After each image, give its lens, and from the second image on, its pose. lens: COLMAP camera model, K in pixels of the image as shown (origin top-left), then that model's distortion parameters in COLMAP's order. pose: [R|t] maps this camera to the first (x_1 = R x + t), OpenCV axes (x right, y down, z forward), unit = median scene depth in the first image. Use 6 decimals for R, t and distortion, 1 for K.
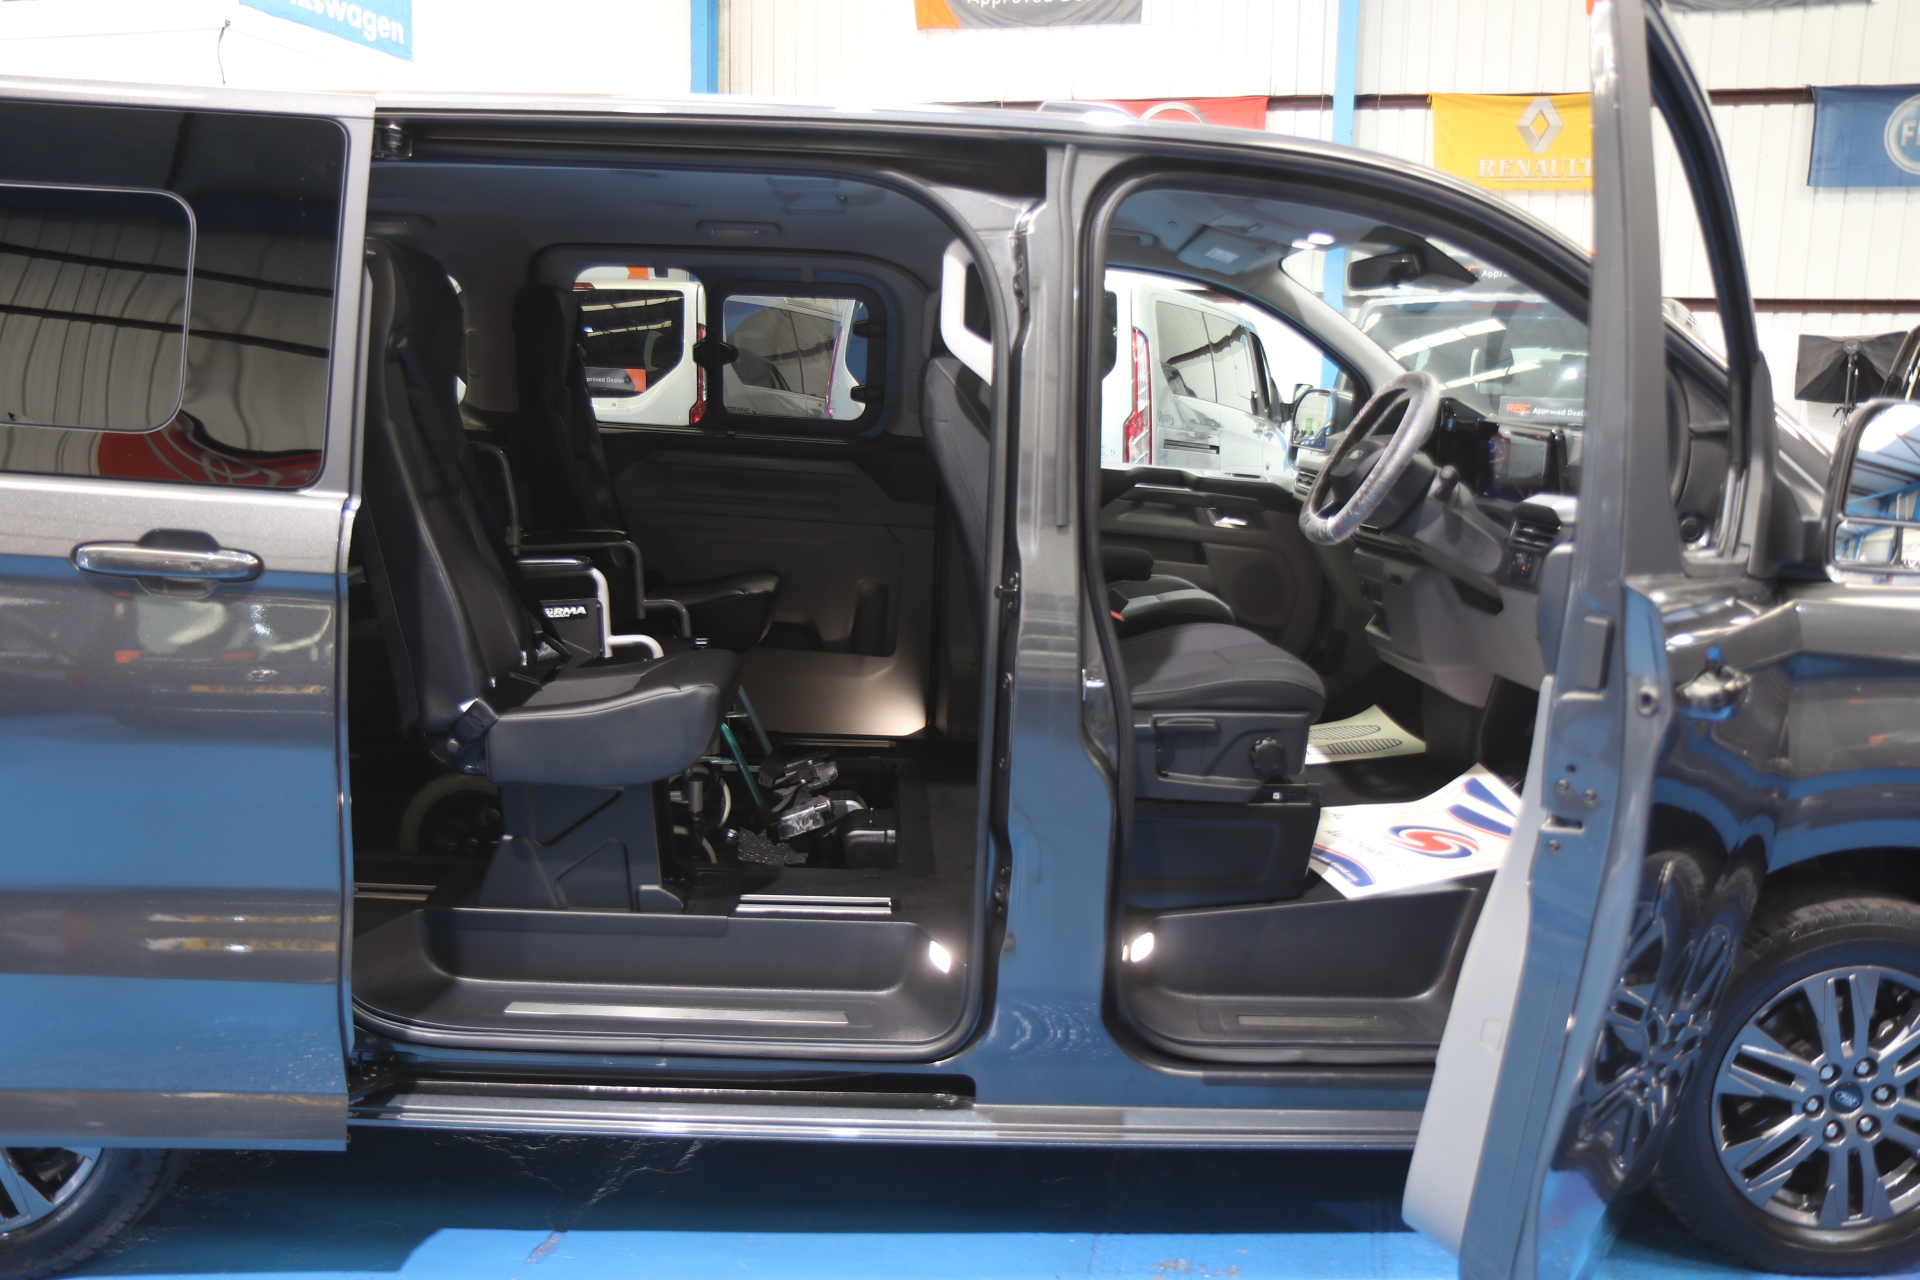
lens RADIAL K [[1542.1, 0, 960.0], [0, 1542.1, 640.0], [0, 0, 1]] dist [-0.073175, 0.125397]
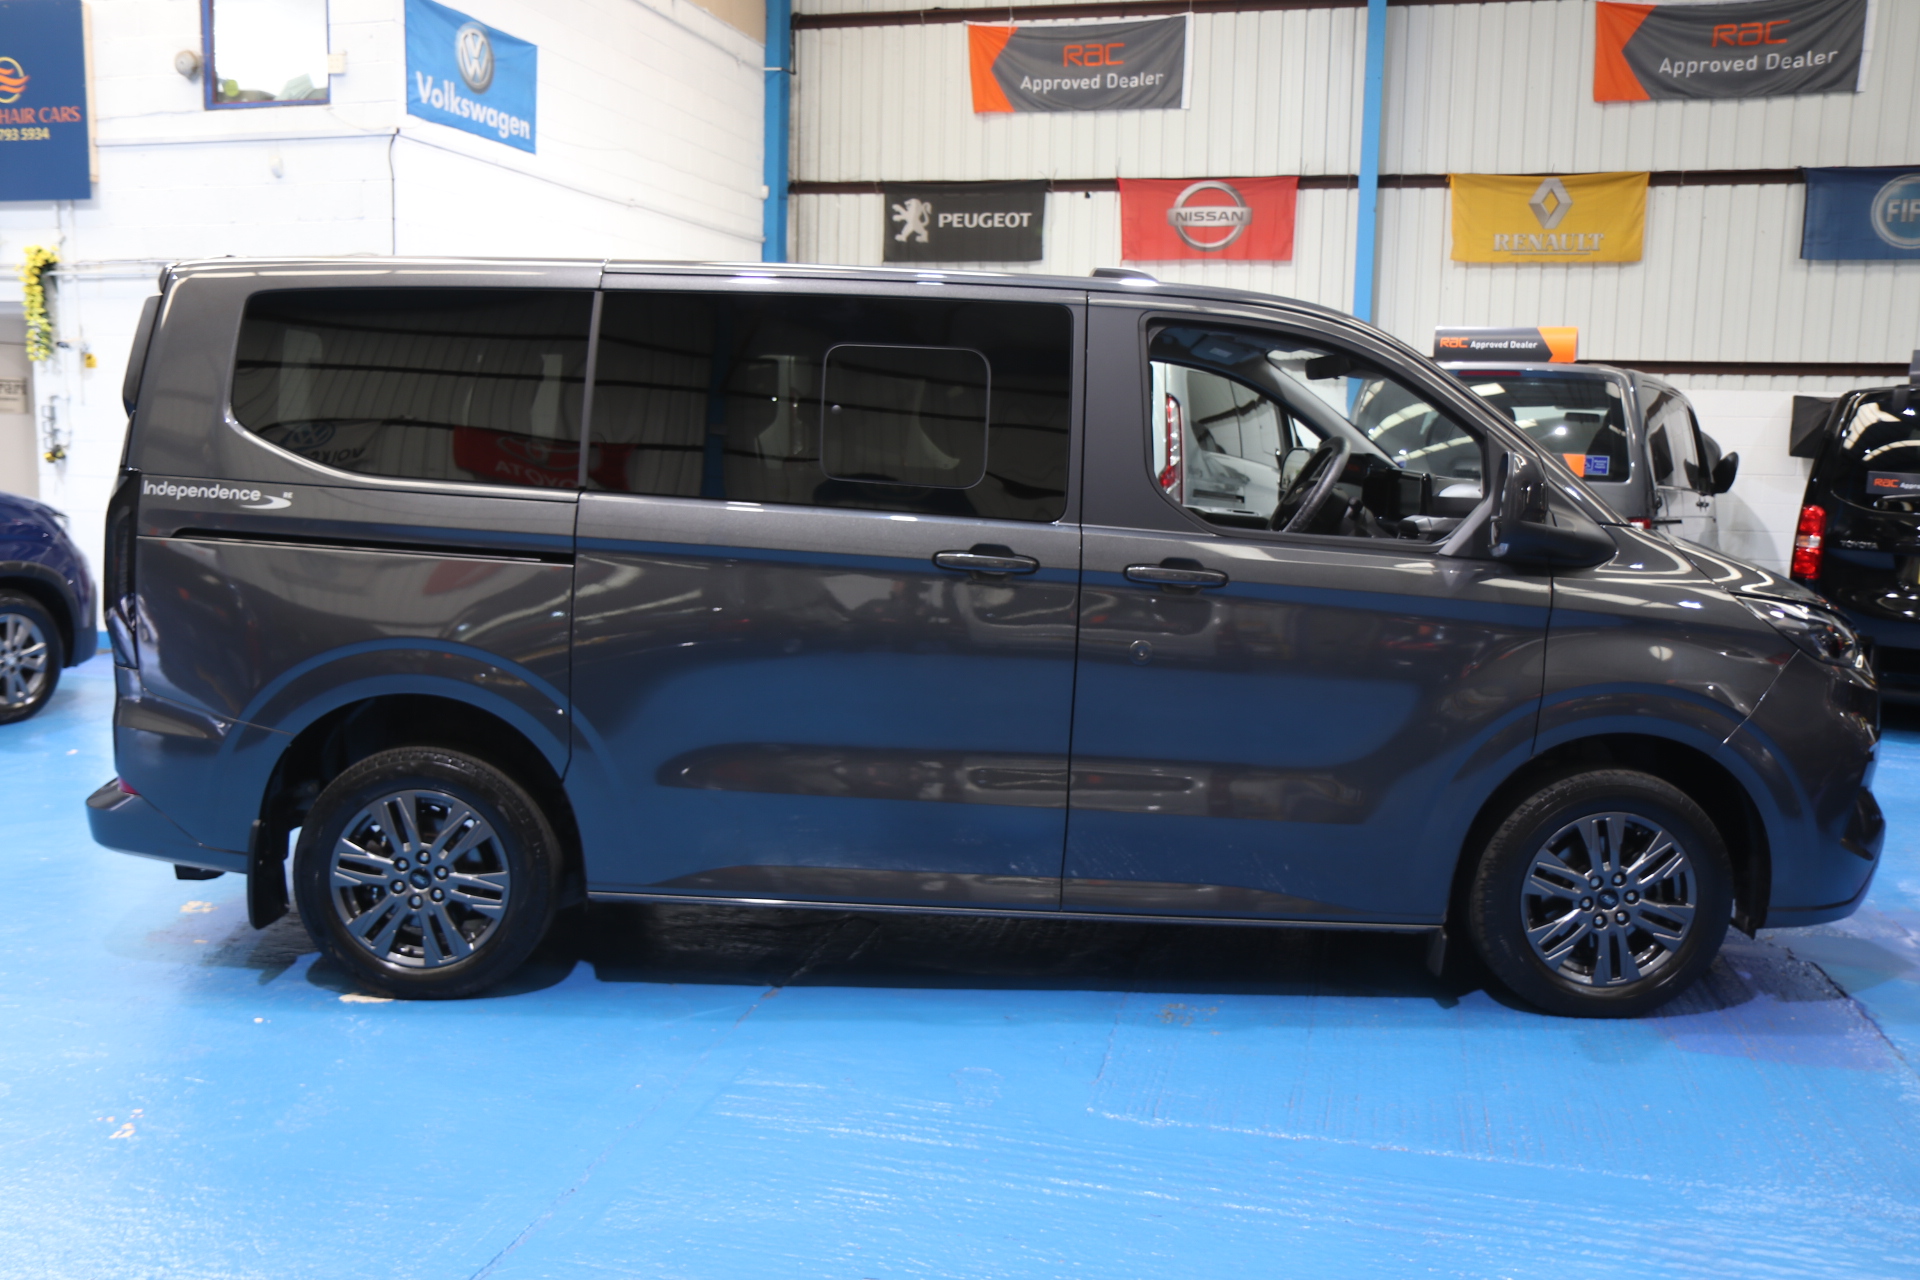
lens RADIAL K [[1537.2, 0, 960.0], [0, 1537.2, 640.0], [0, 0, 1]] dist [-0.001708, 0.087747]
pose [[0.999603, 0.008683, -0.026815, -0.011304], [-0.009629, 0.999329, -0.035342, 0.025982], [0.026490, 0.035586, 0.999015, -0.161494]]
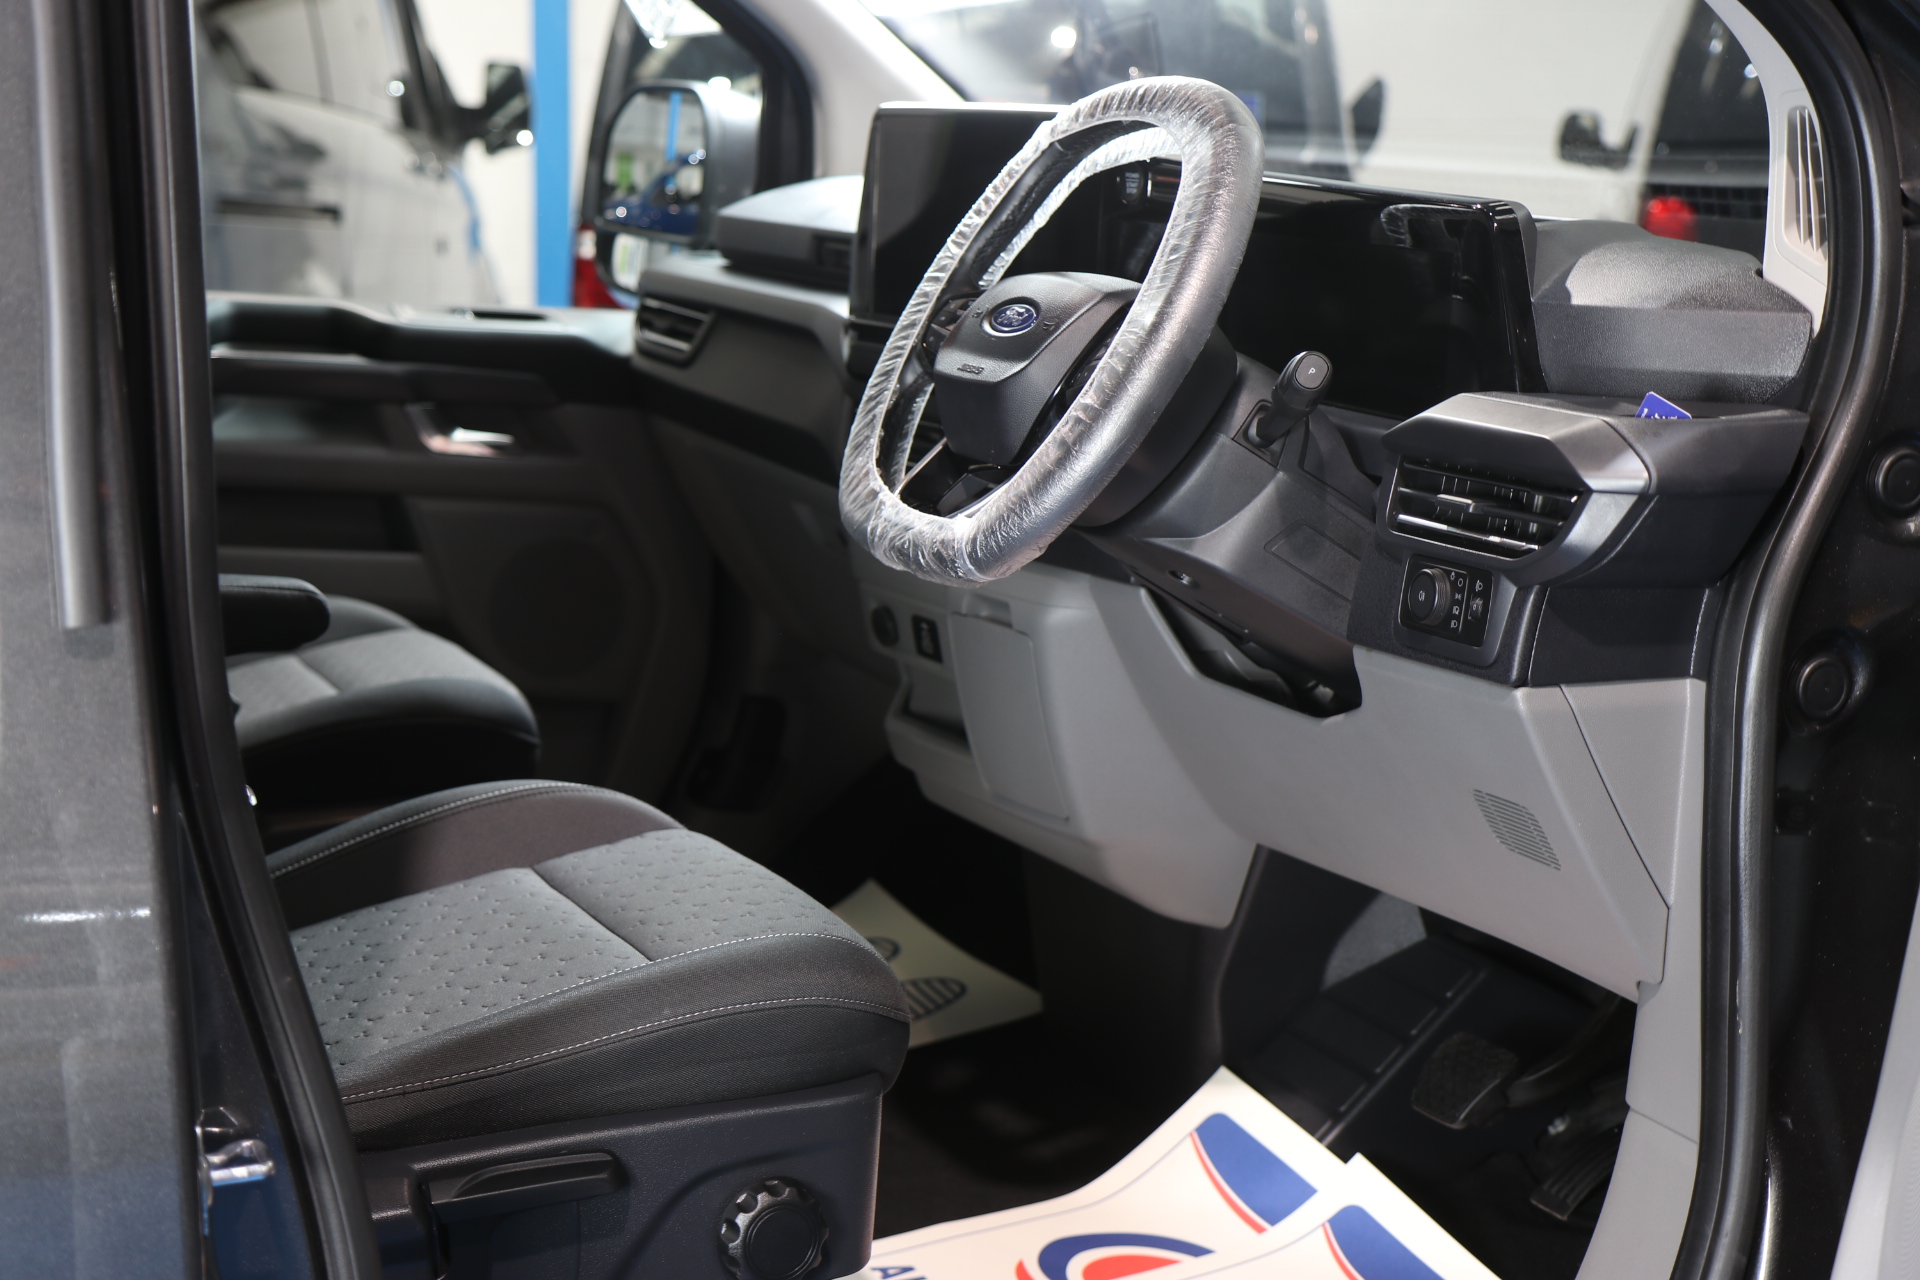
lens RADIAL K [[3134.1, 0, 960.0], [0, 3134.1, 640.0], [0, 0, 1]] dist [0.268299, 0.006352]
pose [[0.930940, -0.072290, 0.357944, 0.002621], [0.066421, 0.997379, 0.028682, -0.024121], [-0.359080, -0.002927, 0.933302, 0.131403]]
